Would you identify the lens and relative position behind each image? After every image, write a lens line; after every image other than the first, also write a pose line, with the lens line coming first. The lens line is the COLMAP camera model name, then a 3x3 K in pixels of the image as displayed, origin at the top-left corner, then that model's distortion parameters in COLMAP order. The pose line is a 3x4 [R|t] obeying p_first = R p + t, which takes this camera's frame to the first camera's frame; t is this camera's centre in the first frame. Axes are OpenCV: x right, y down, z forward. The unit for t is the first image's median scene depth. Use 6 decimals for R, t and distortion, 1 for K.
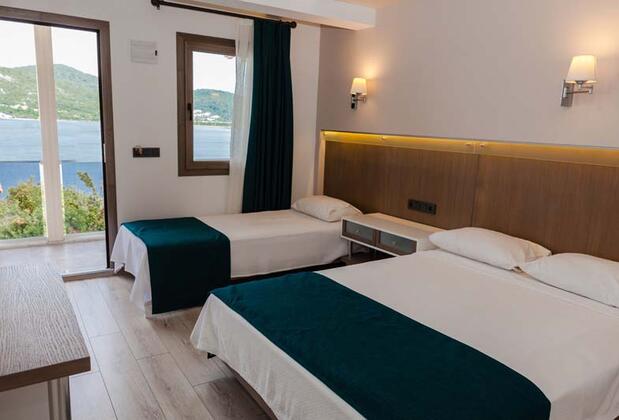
lens RADIAL K [[459.7, 0, 306.2], [0, 459.7, 211.7], [0, 0, 1]] dist [0.002429, 0.001528]
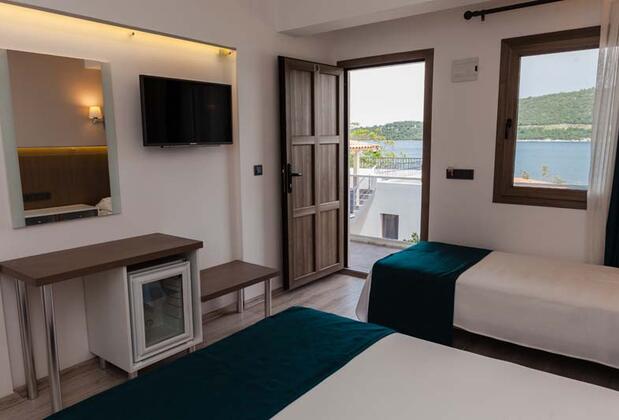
lens RADIAL K [[459.7, 0, 306.2], [0, 459.7, 211.7], [0, 0, 1]] dist [0.002429, 0.001528]
pose [[0.324232, 0.103542, -0.940294, 0.459904], [-0.154282, 0.986471, 0.055427, -0.056475], [0.933312, 0.127100, 0.335820, 0.396136]]
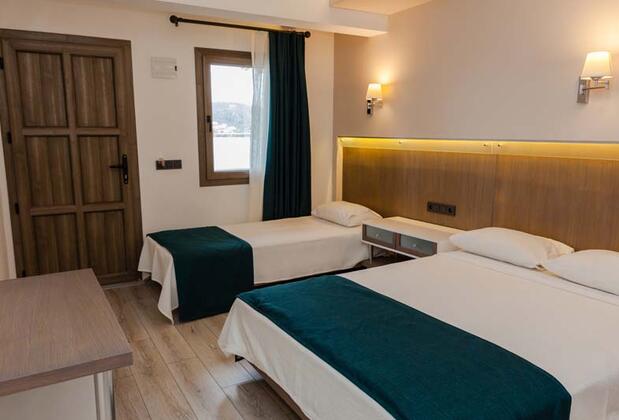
lens RADIAL K [[459.7, 0, 306.2], [0, 459.7, 211.7], [0, 0, 1]] dist [0.002429, 0.001528]
pose [[0.998556, -0.032881, -0.042484, -0.000263], [0.032195, 0.999342, -0.016732, 0.003001], [0.043006, 0.015340, 0.998957, -0.013564]]
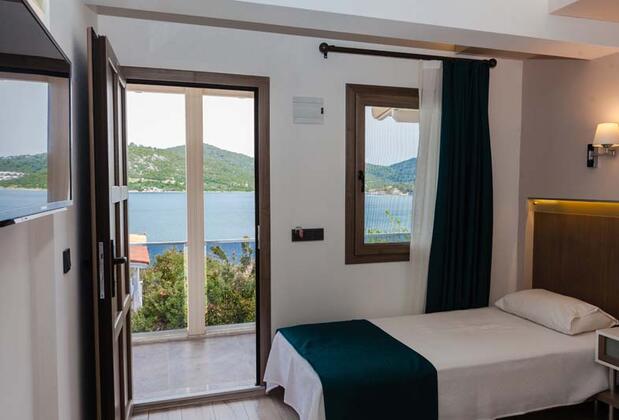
lens RADIAL K [[459.7, 0, 306.2], [0, 459.7, 211.7], [0, 0, 1]] dist [0.002429, 0.001528]
pose [[0.966354, -0.024462, -0.256050, -0.150710], [-0.011201, 0.990521, -0.136901, -0.061607], [0.256972, 0.135163, 0.956920, 0.249571]]
